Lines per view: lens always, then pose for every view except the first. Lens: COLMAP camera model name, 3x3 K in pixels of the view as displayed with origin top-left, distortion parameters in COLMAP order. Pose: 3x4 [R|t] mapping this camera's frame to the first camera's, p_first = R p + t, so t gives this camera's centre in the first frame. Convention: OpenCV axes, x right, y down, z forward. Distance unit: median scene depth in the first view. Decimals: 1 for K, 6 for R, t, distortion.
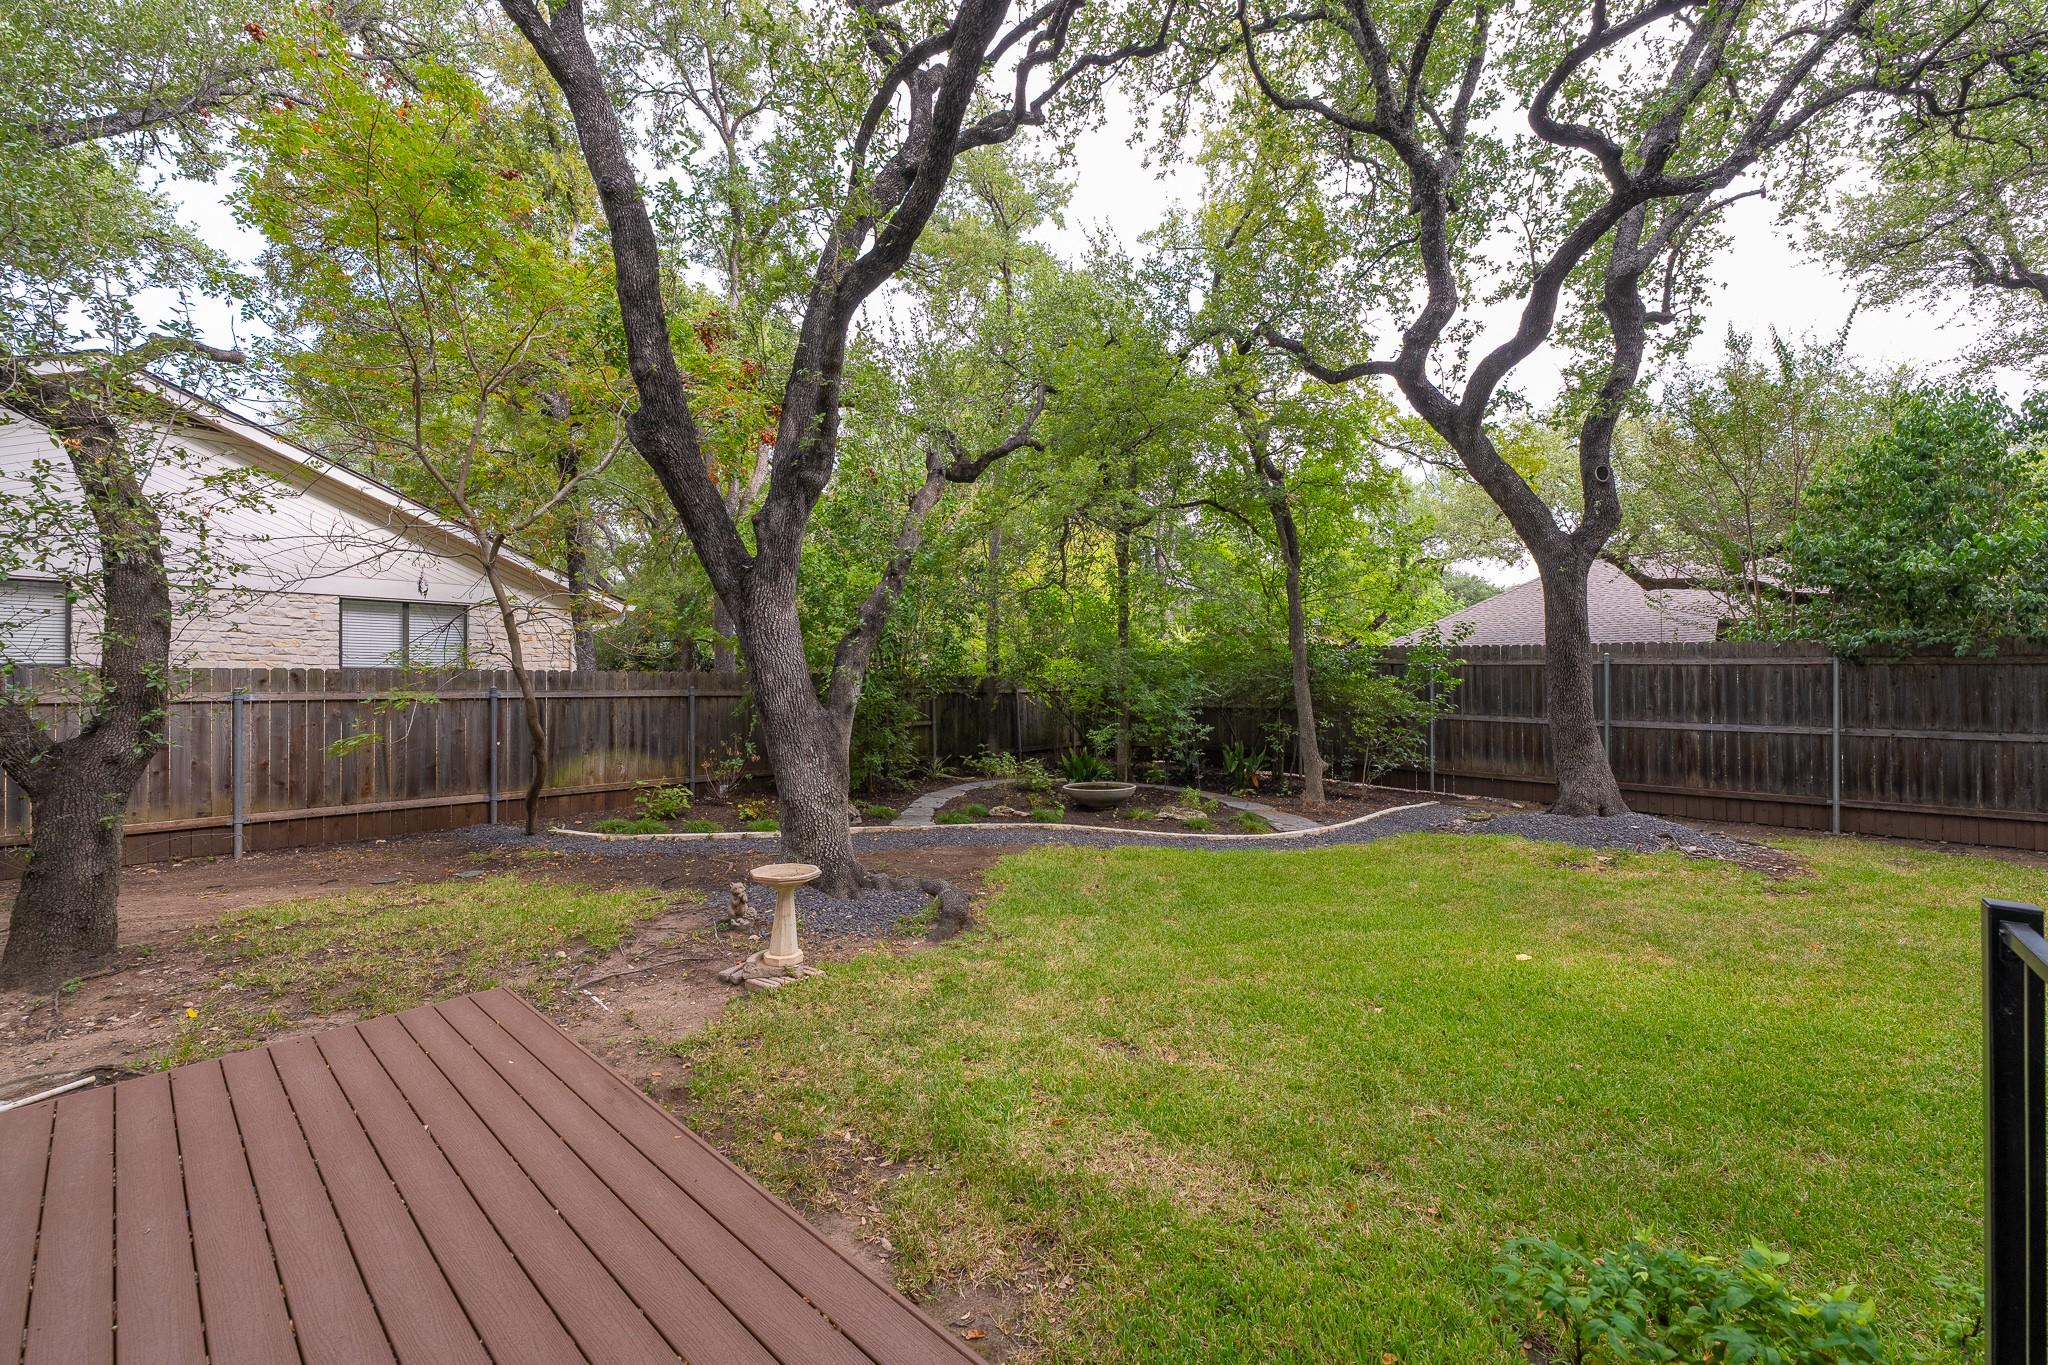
lens RADIAL K [[821.1, 0, 1021.4], [0, 821.1, 672.3], [0, 0, 1]] dist [0.001140, 0.000288]
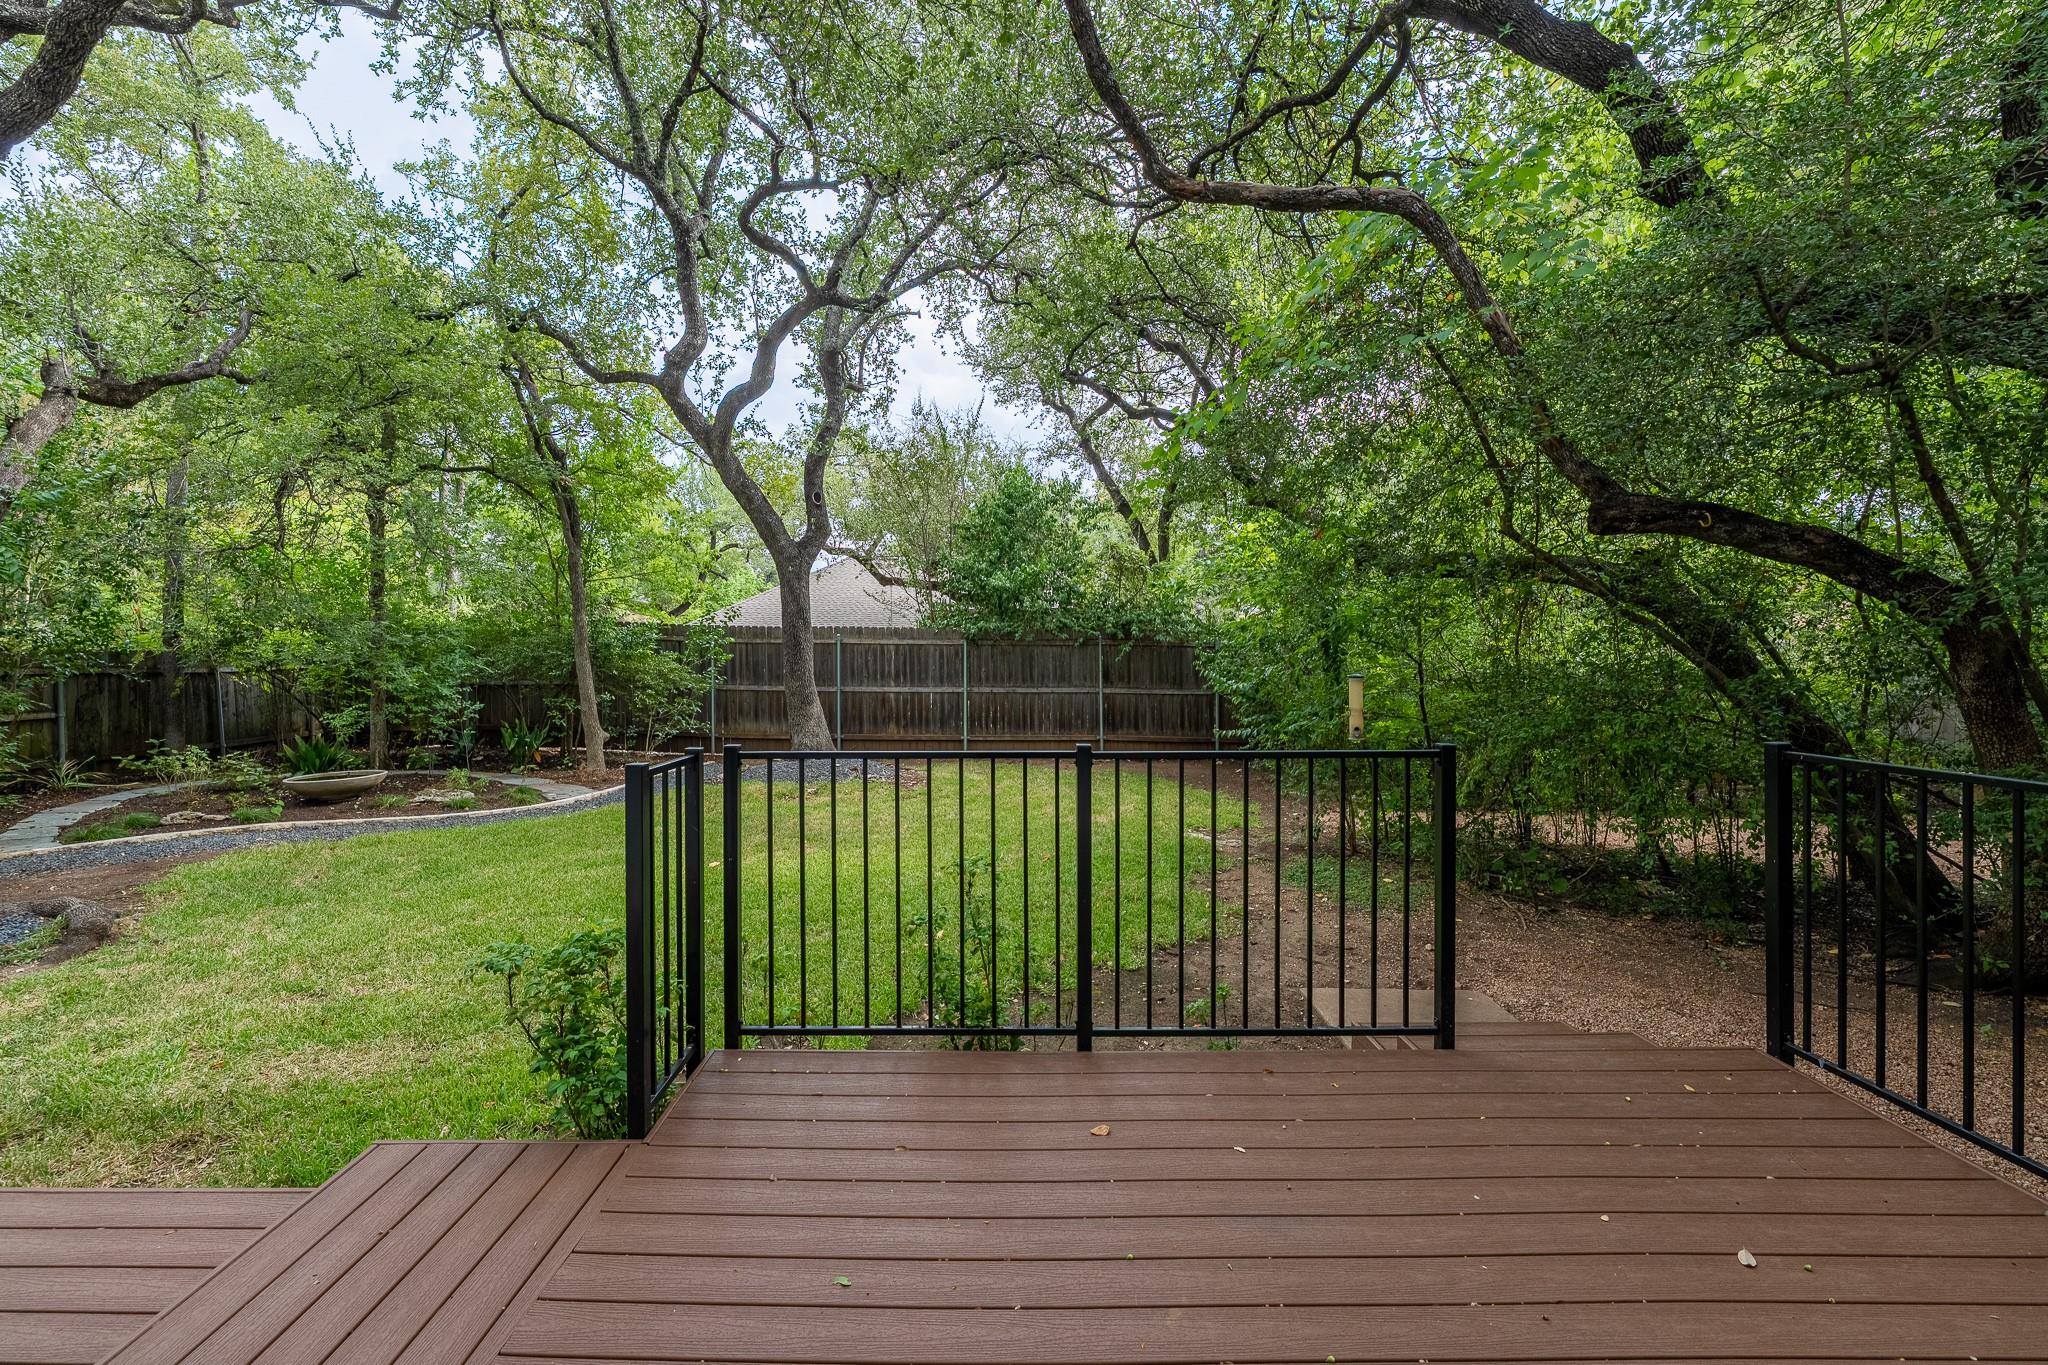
lens RADIAL K [[842.8, 0, 1000.3], [0, 842.8, 655.5], [0, 0, 1]] dist [-0.001408, 0.000078]
pose [[0.744954, -0.001493, 0.667114, 0.023371], [-0.004788, 0.999960, 0.007584, -0.001594], [-0.667099, -0.008843, 0.744917, -0.159724]]
